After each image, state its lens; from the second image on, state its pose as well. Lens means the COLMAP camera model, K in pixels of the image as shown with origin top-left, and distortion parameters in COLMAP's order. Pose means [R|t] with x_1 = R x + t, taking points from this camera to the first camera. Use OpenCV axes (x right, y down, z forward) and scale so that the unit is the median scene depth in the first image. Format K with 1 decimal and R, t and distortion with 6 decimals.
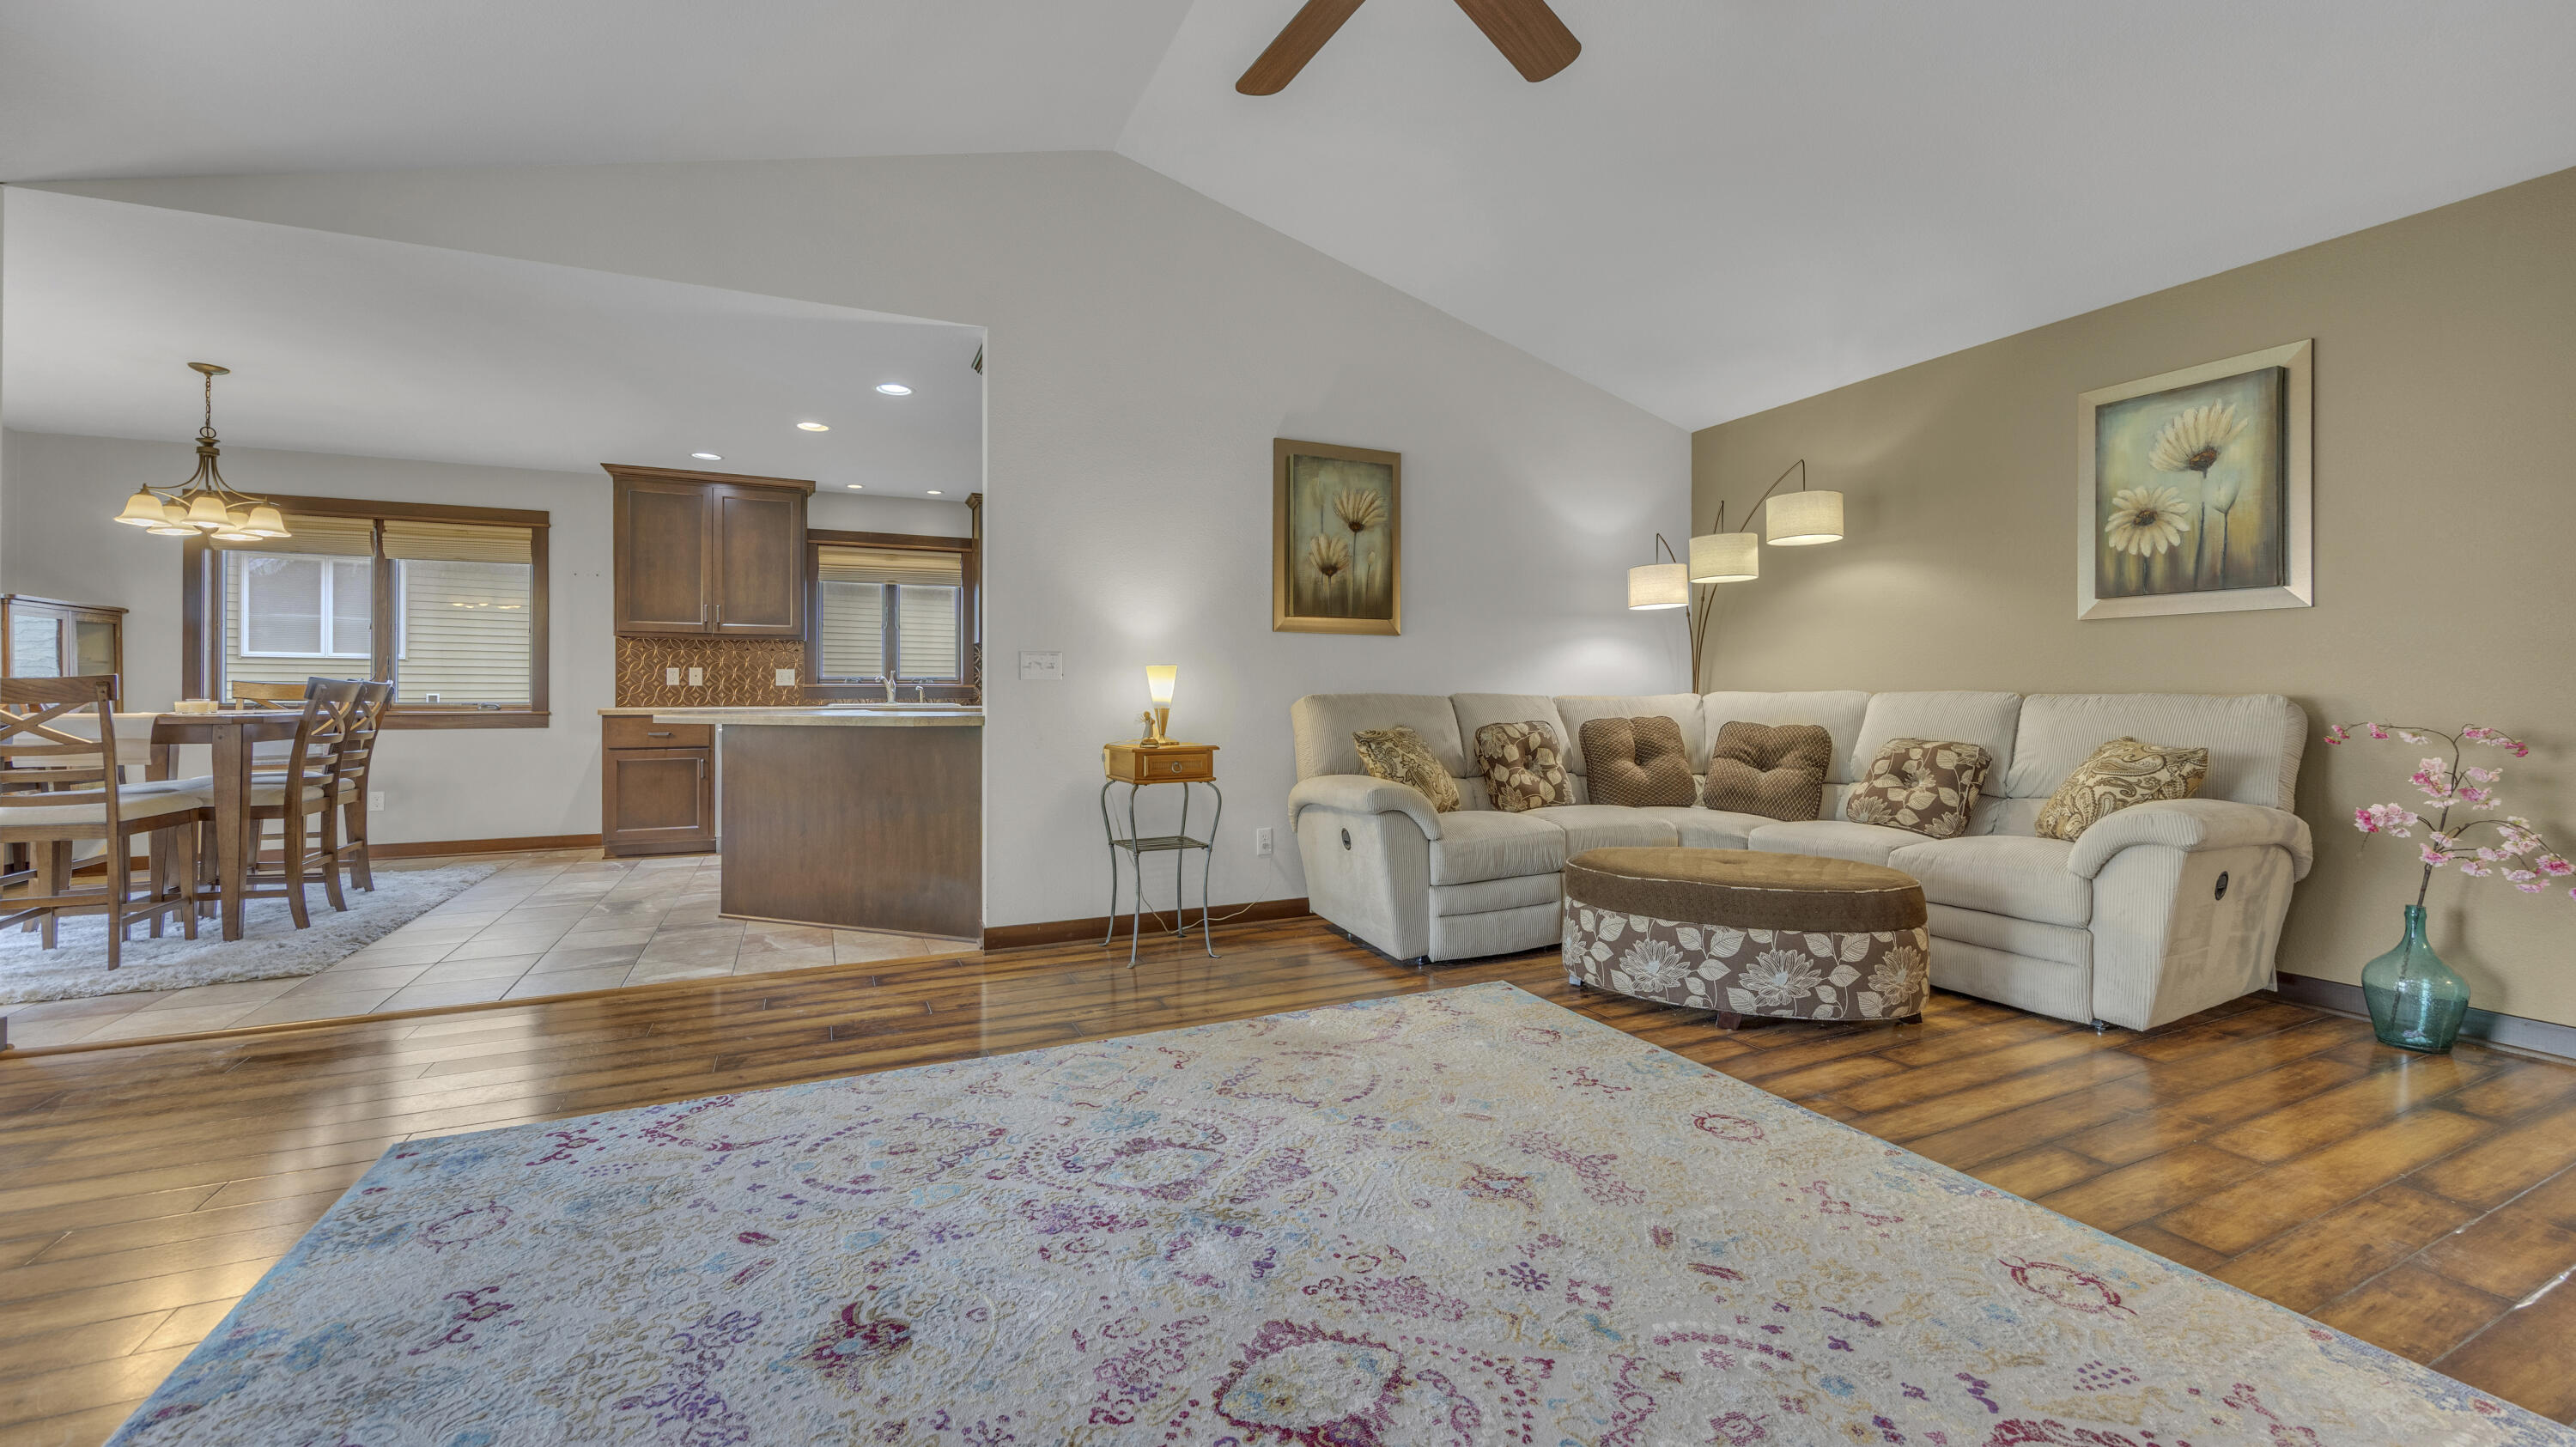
lens RADIAL K [[980.2, 0, 1263.5], [0, 980.2, 691.1], [0, 0, 1]] dist [-0.004063, -0.000205]
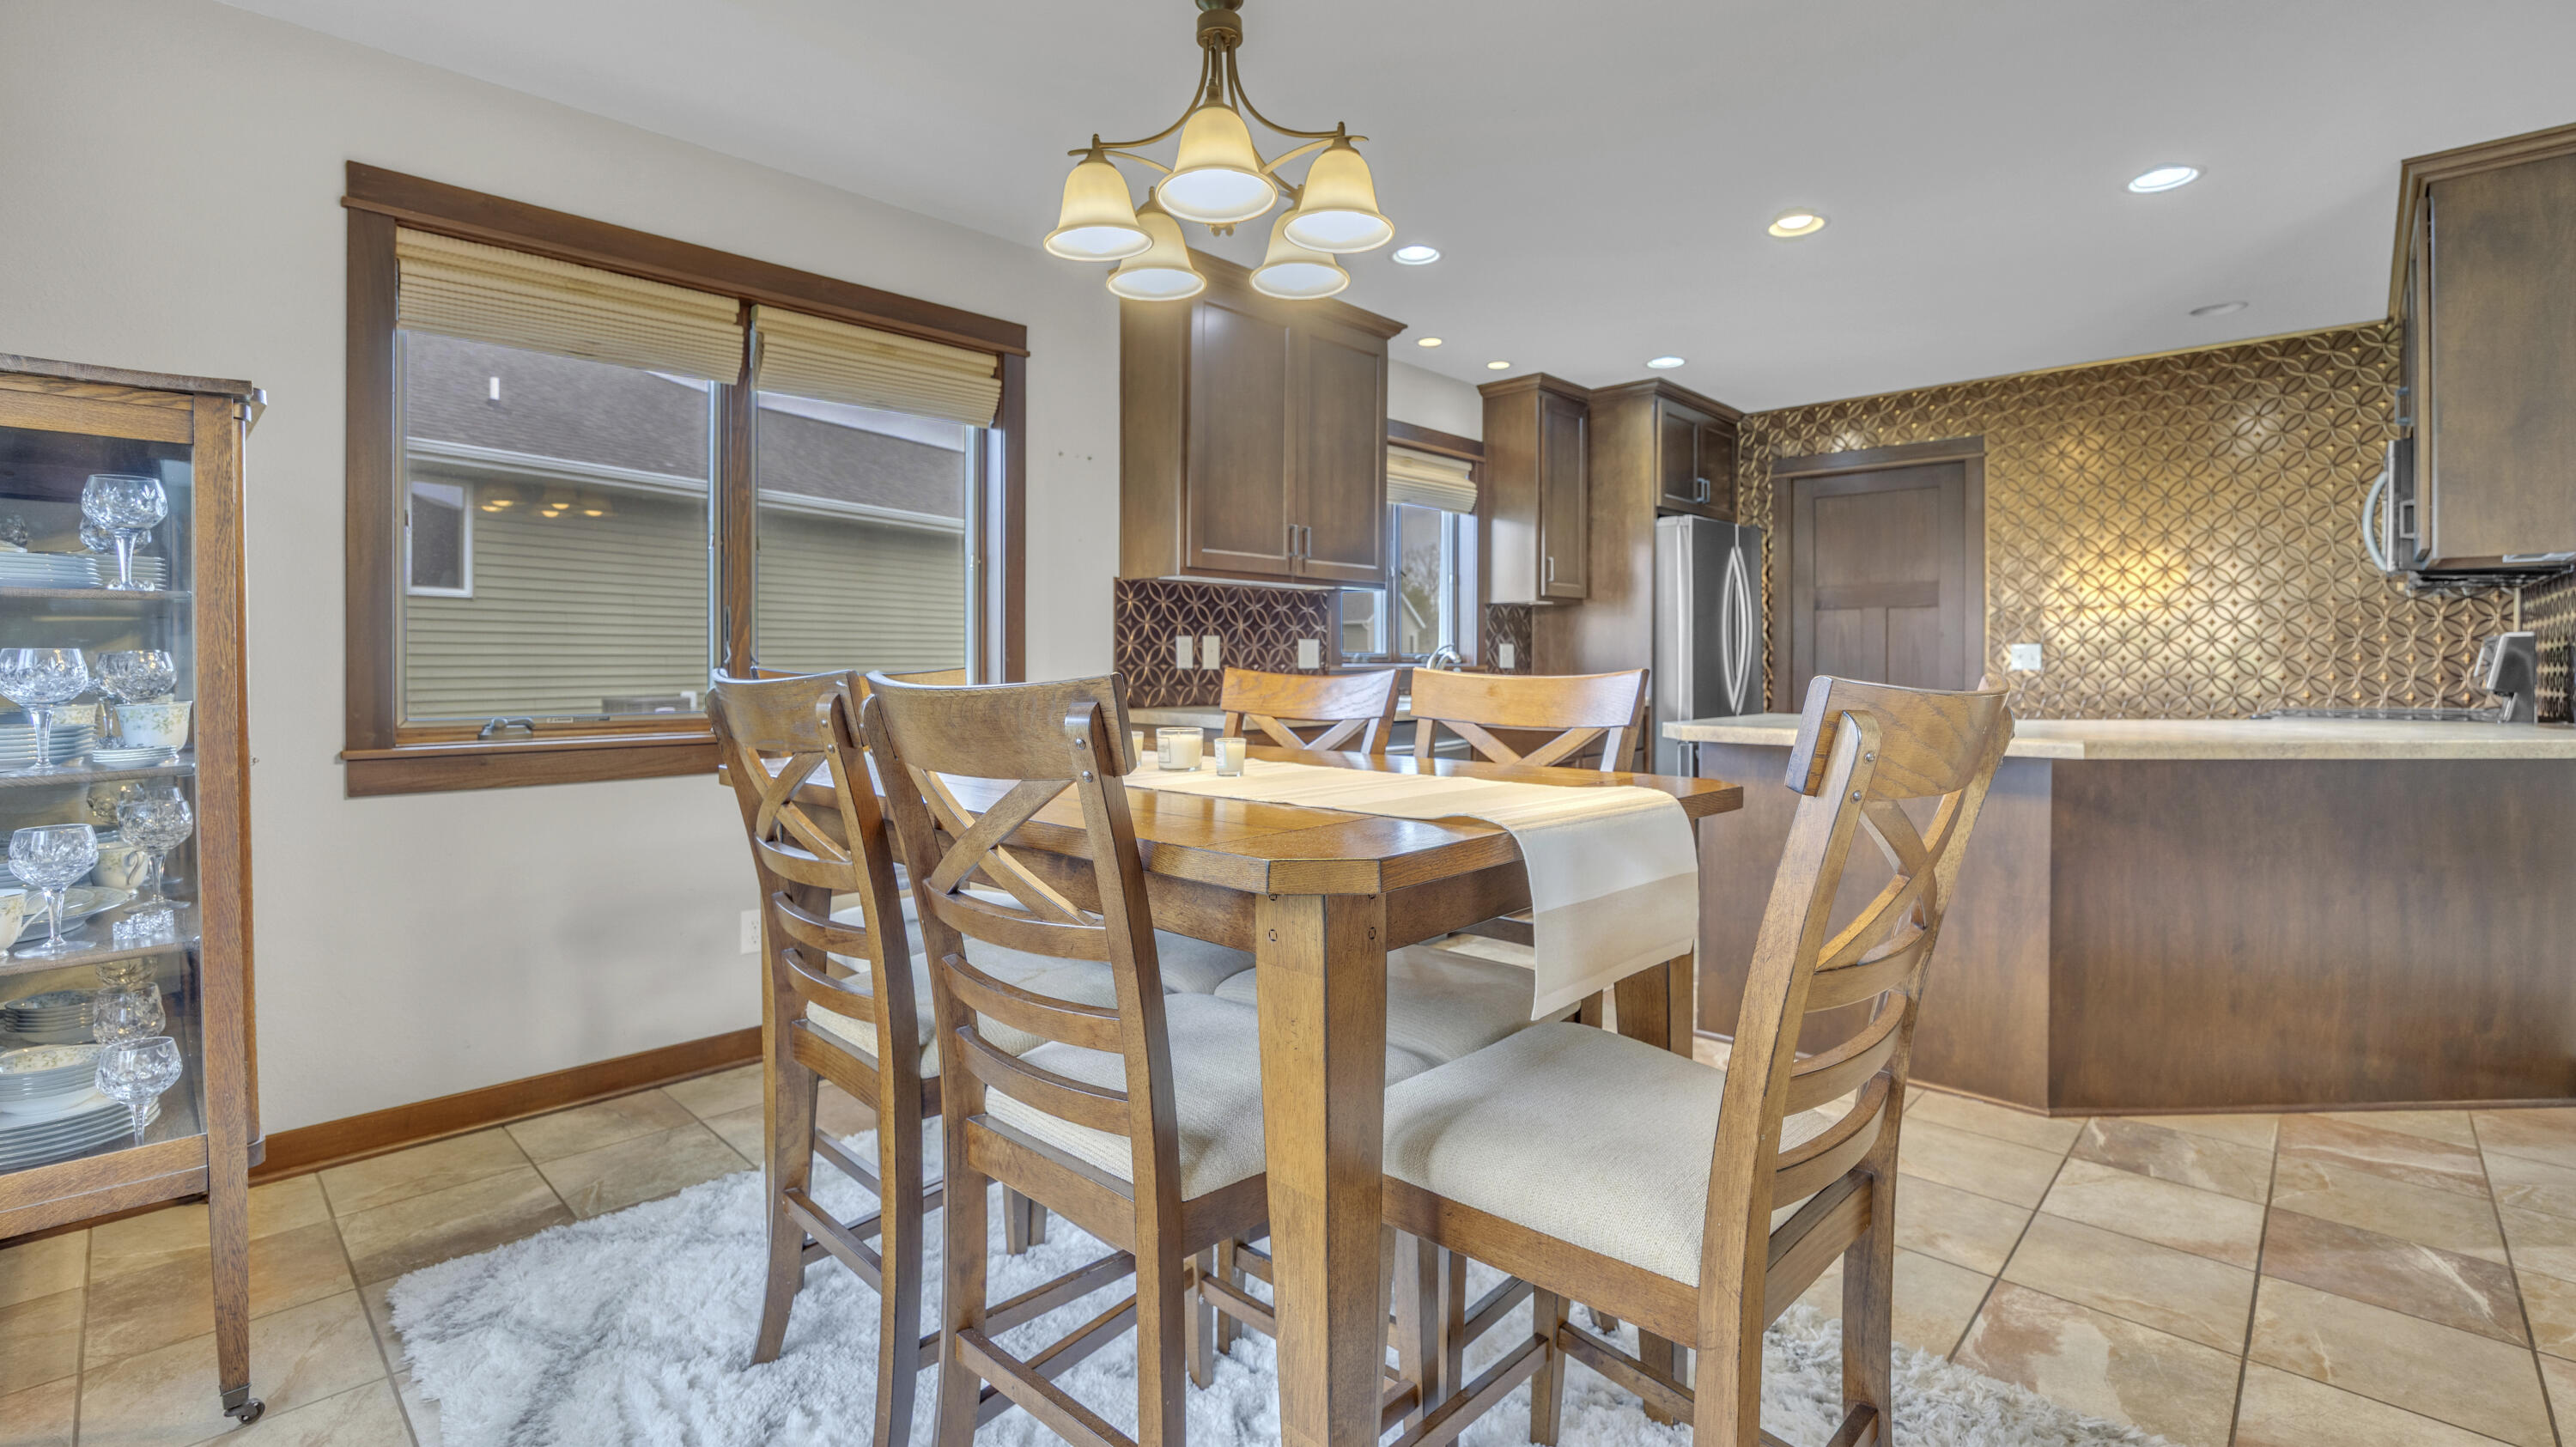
lens RADIAL K [[1103.7, 0, 1260.7], [0, 1103.7, 707.3], [0, 0, 1]] dist [-0.017919, -0.000130]
pose [[0.939457, -0.008024, 0.342574, -1.162660], [-0.006028, 0.999184, 0.039934, -0.012712], [-0.342615, -0.039581, 0.938642, 0.588246]]
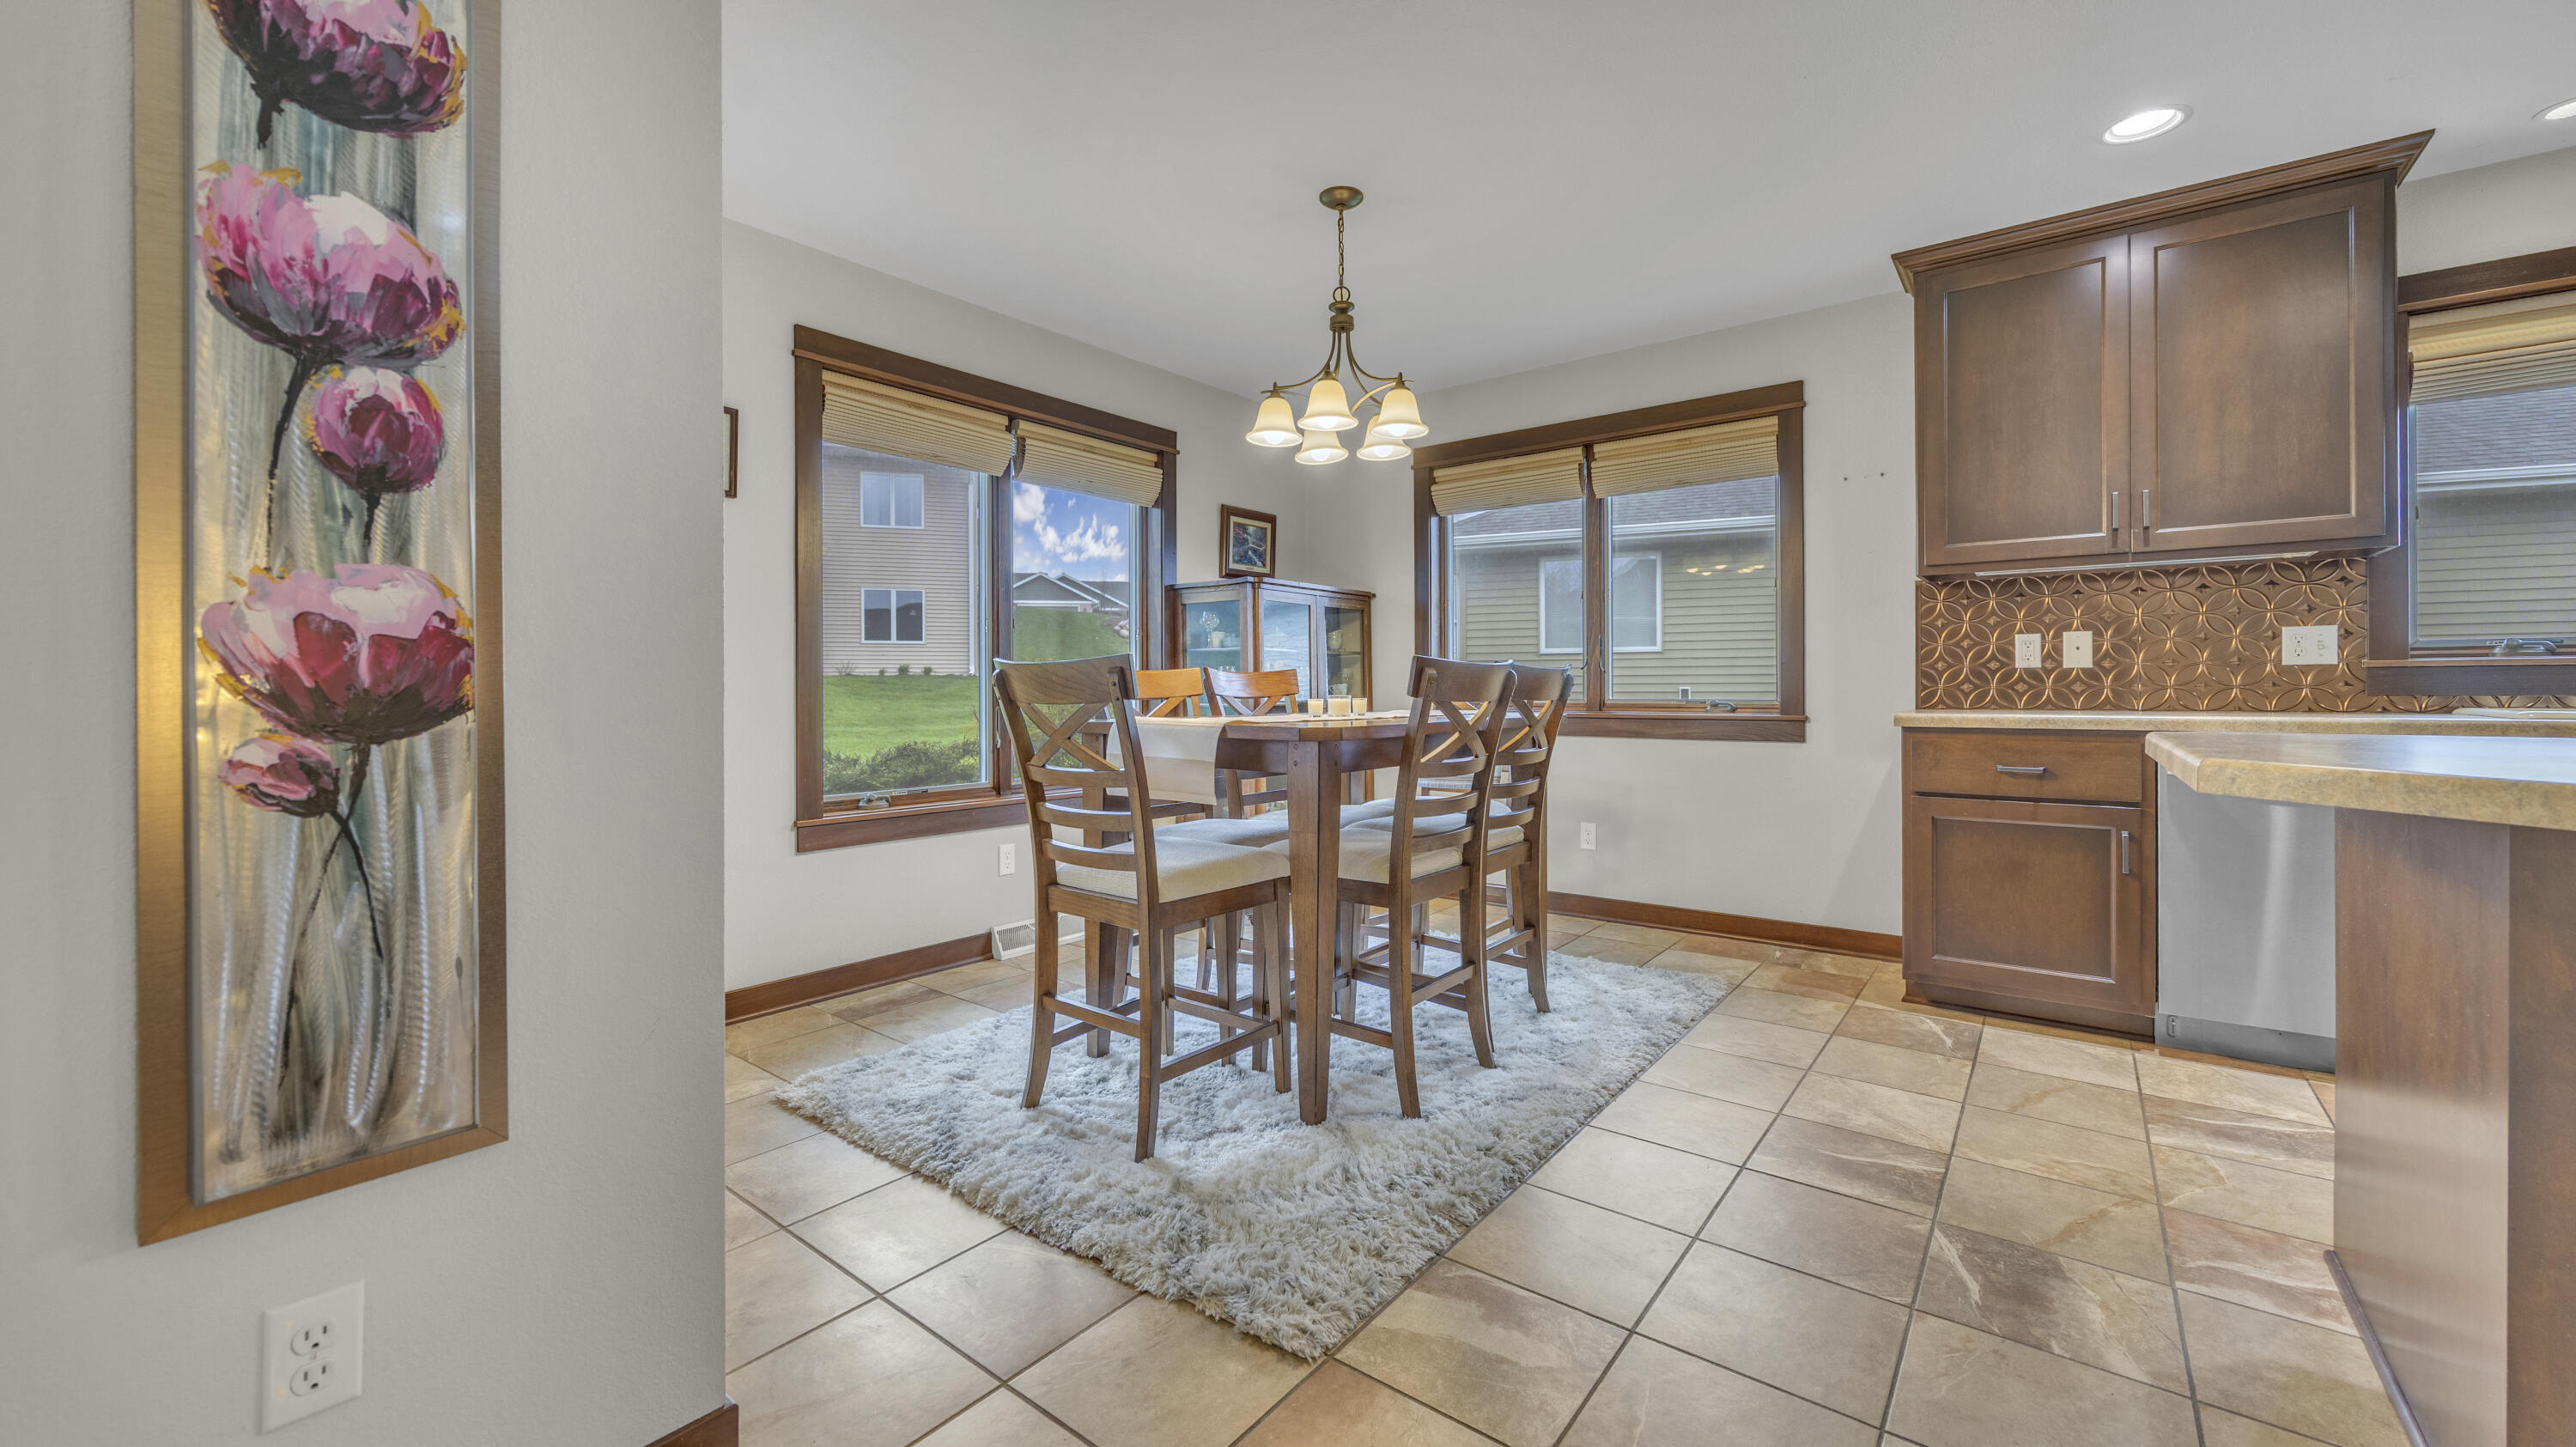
lens RADIAL K [[998.1, 0, 1290.3], [0, 998.1, 689.6], [0, 0, 1]] dist [-0.004790, -0.000091]
pose [[0.457897, -0.001640, -0.889004, -0.478283], [0.006803, 0.999975, 0.001659, 0.002936], [0.888979, -0.006807, 0.457897, 0.633777]]
